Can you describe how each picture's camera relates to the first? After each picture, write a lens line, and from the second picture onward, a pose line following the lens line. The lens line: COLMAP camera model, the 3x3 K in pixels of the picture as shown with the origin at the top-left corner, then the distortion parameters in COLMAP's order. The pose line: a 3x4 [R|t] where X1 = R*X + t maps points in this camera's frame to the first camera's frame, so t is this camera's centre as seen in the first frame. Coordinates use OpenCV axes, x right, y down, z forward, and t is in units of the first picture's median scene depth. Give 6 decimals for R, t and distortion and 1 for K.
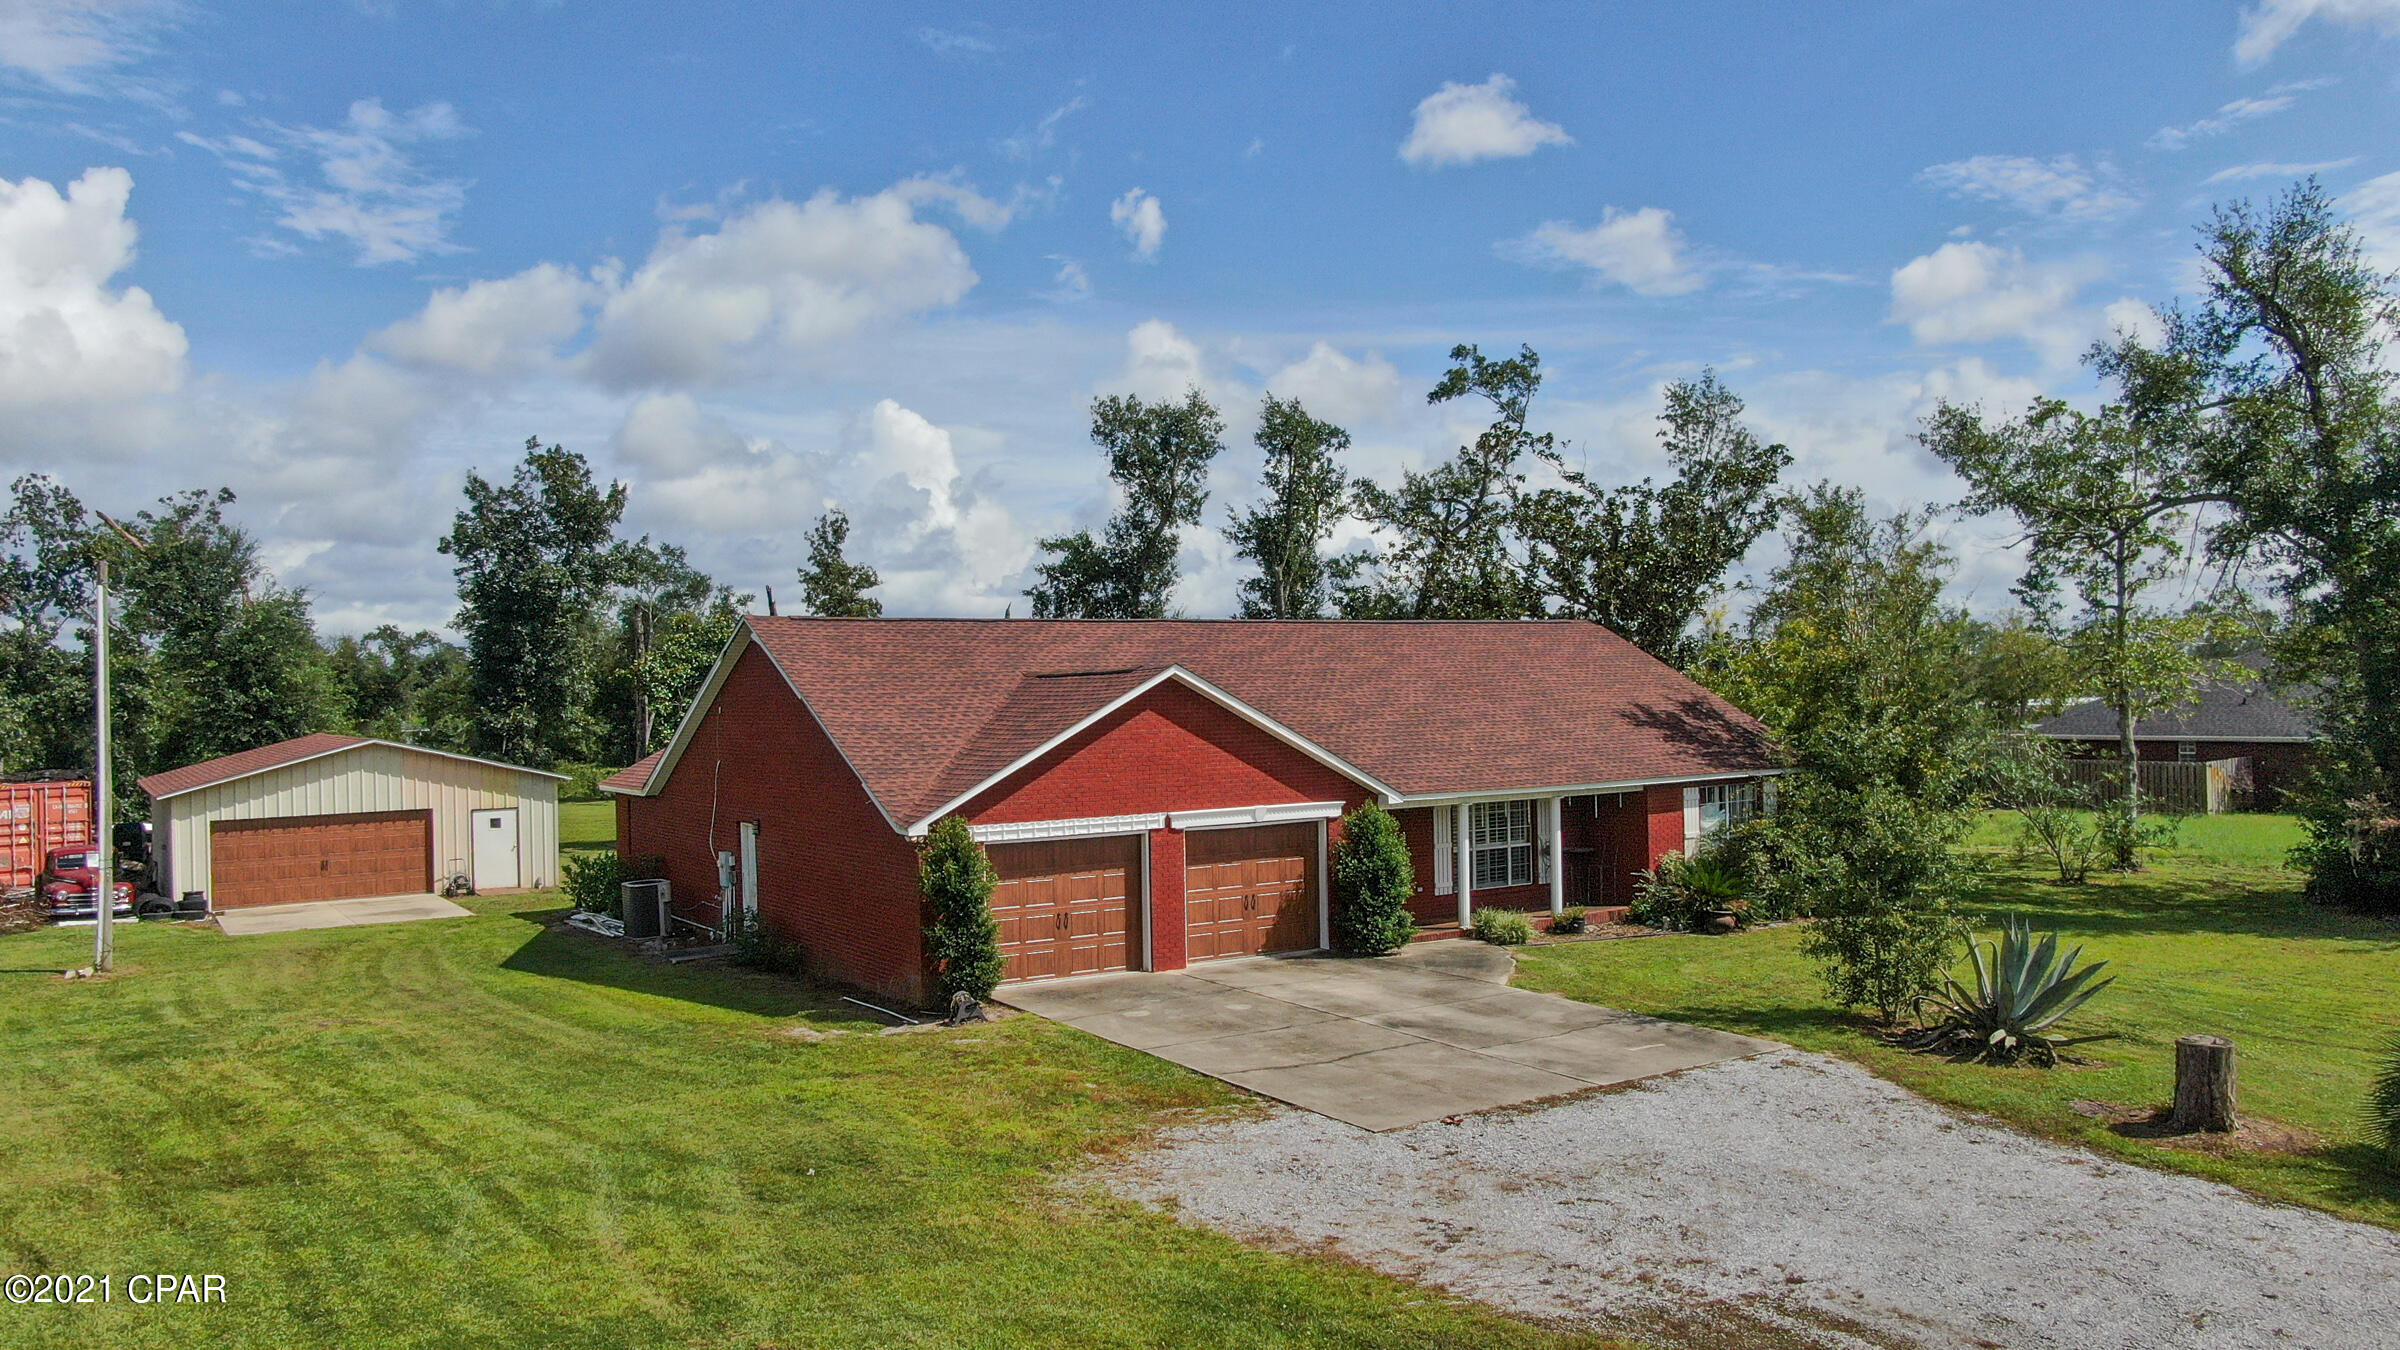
lens RADIAL K [[1738.1, 0, 1203.2], [0, 1738.1, 676.2], [0, 0, 1]] dist [-0.013196, -0.007632]
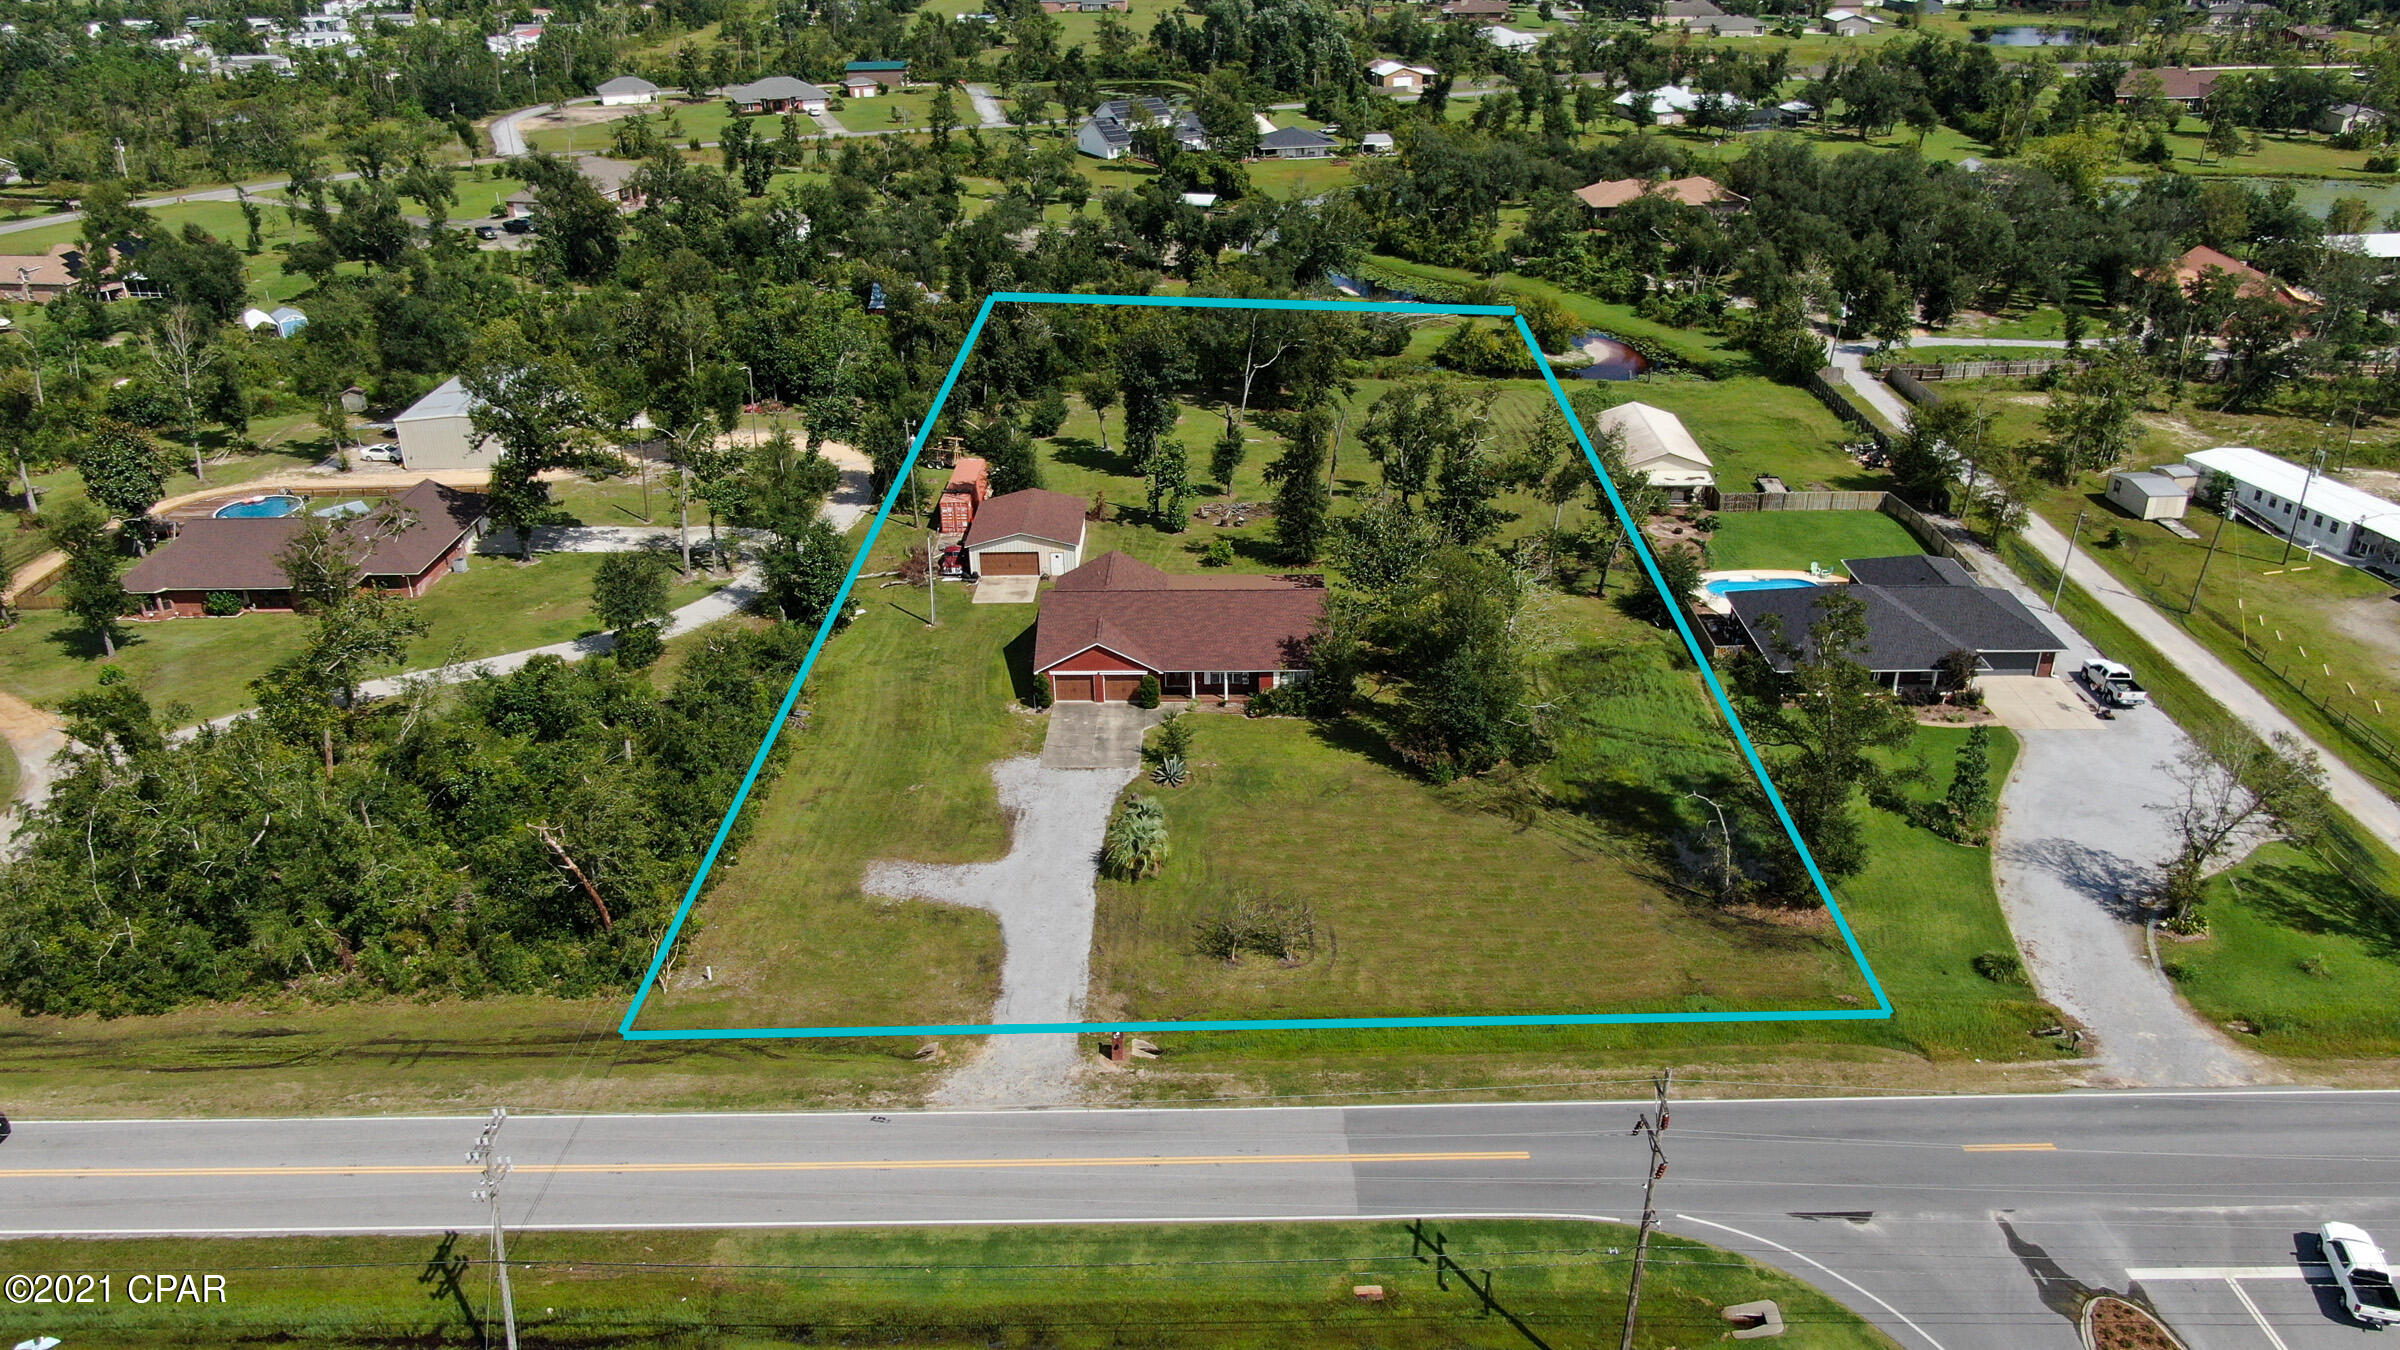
lens RADIAL K [[1738.1, 0, 1205.6], [0, 1738.1, 681.9], [0, 0, 1]] dist [-0.013196, -0.007632]
pose [[0.827550, 0.256364, -0.499437, 1.639179], [-0.001712, 0.890790, 0.454412, -1.291796], [0.561389, -0.375194, 0.737612, -1.441050]]
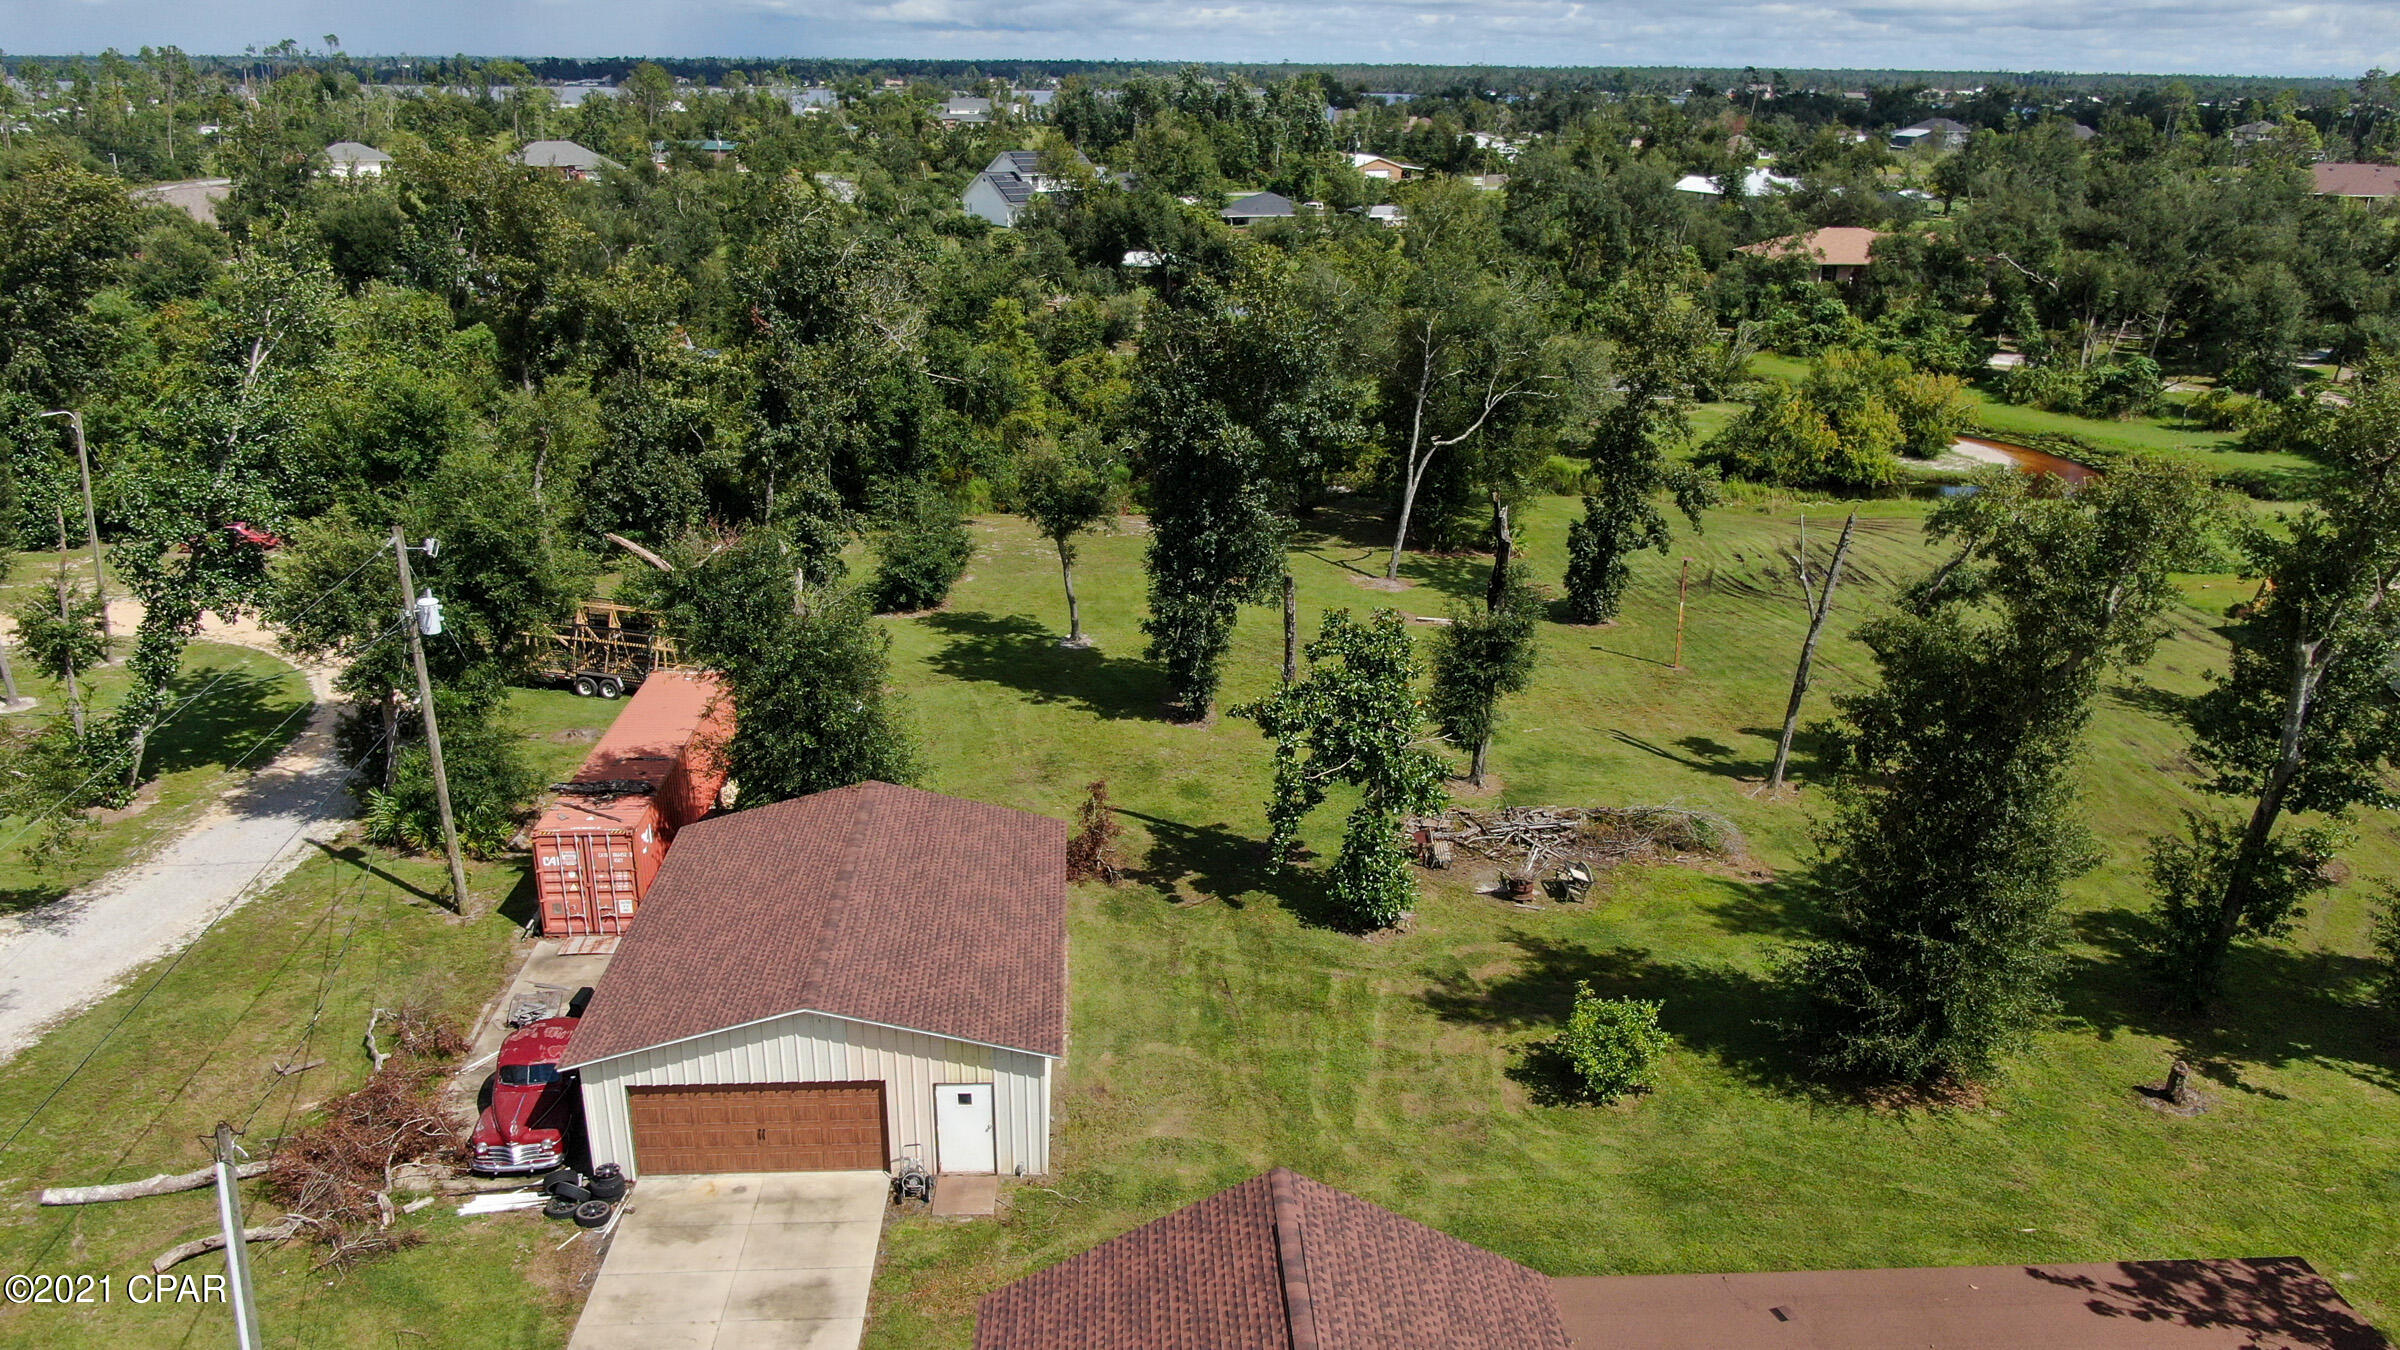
lens RADIAL K [[1738.1, 0, 1191.2], [0, 1738.1, 674.0], [0, 0, 1]] dist [-0.013196, -0.007632]
pose [[0.861785, 0.196506, -0.467666, -0.008966], [-0.024624, 0.937040, 0.348352, -0.388291], [0.506675, -0.288689, 0.812366, 0.541983]]
